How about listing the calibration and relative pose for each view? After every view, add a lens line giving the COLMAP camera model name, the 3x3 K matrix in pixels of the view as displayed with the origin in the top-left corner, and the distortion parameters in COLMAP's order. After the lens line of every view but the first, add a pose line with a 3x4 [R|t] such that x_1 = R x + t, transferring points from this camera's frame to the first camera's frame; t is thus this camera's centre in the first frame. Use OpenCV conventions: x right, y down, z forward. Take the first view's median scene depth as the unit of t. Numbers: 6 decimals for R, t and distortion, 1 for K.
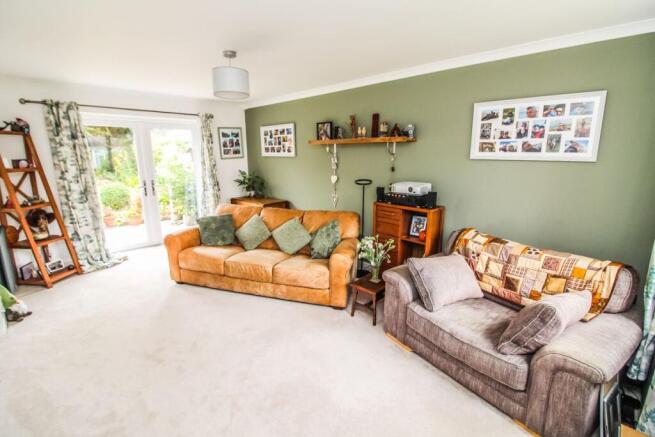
lens RADIAL K [[301.0, 0, 330.6], [0, 301.0, 215.3], [0, 0, 1]] dist [0.001734, -0.013608]
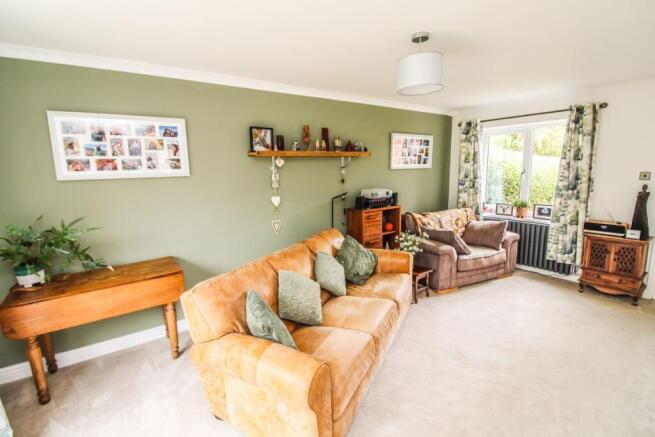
lens RADIAL K [[301.0, 0, 330.6], [0, 301.0, 215.3], [0, 0, 1]] dist [0.001734, -0.013608]
pose [[0.186322, -0.160257, 0.969331, -0.777743], [0.219505, 0.968459, 0.117920, -0.150832], [-0.957654, 0.190802, 0.215622, 0.732833]]
